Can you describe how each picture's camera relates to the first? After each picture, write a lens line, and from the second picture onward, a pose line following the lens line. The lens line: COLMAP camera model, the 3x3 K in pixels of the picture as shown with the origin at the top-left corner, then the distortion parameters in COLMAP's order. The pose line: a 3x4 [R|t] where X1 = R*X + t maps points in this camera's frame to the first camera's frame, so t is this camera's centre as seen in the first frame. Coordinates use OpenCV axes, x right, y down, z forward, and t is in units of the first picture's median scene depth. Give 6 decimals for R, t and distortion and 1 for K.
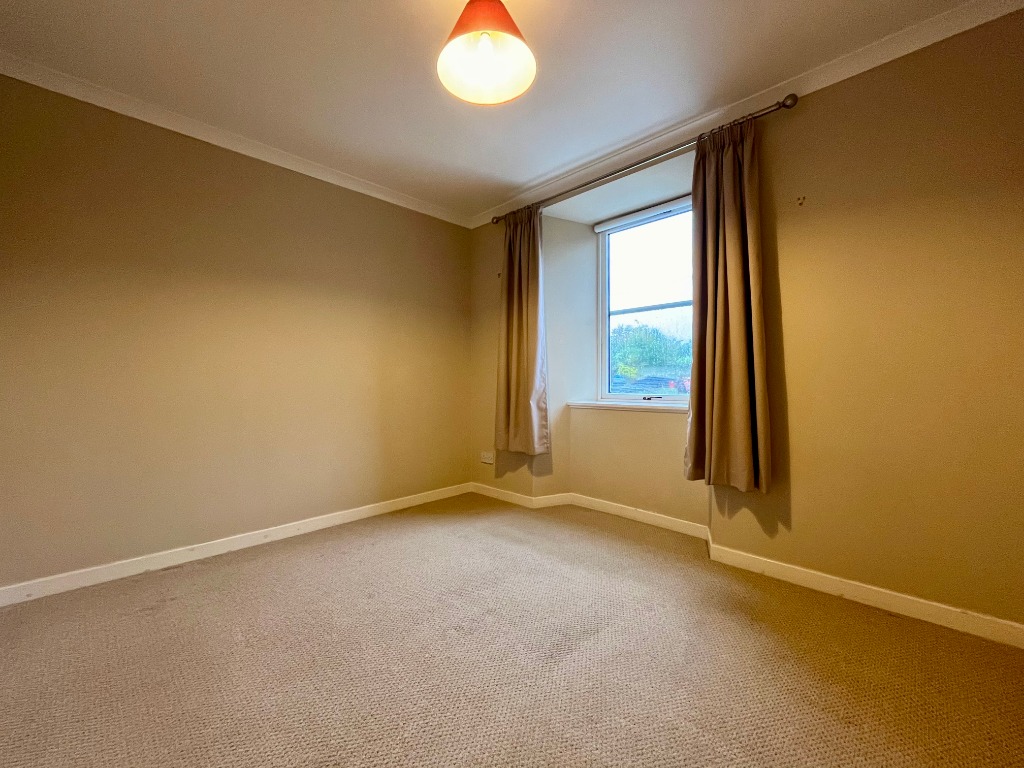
lens RADIAL K [[417.4, 0, 511.1], [0, 417.4, 382.3], [0, 0, 1]] dist [-0.004392, -0.000188]
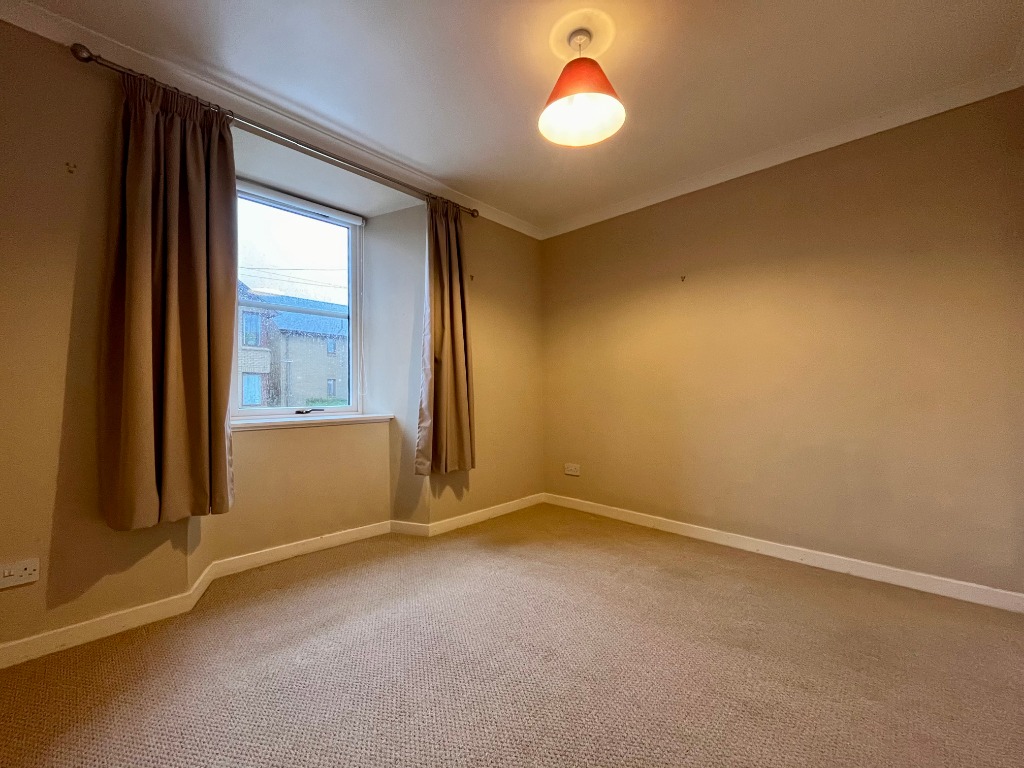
lens RADIAL K [[417.4, 0, 509.2], [0, 417.4, 379.8], [0, 0, 1]] dist [-0.004392, -0.000188]
pose [[-0.025750, 0.025060, 0.999354, -0.705725], [-0.000174, 0.999686, -0.025073, -0.008539], [-0.999668, -0.000819, -0.025738, 0.727045]]
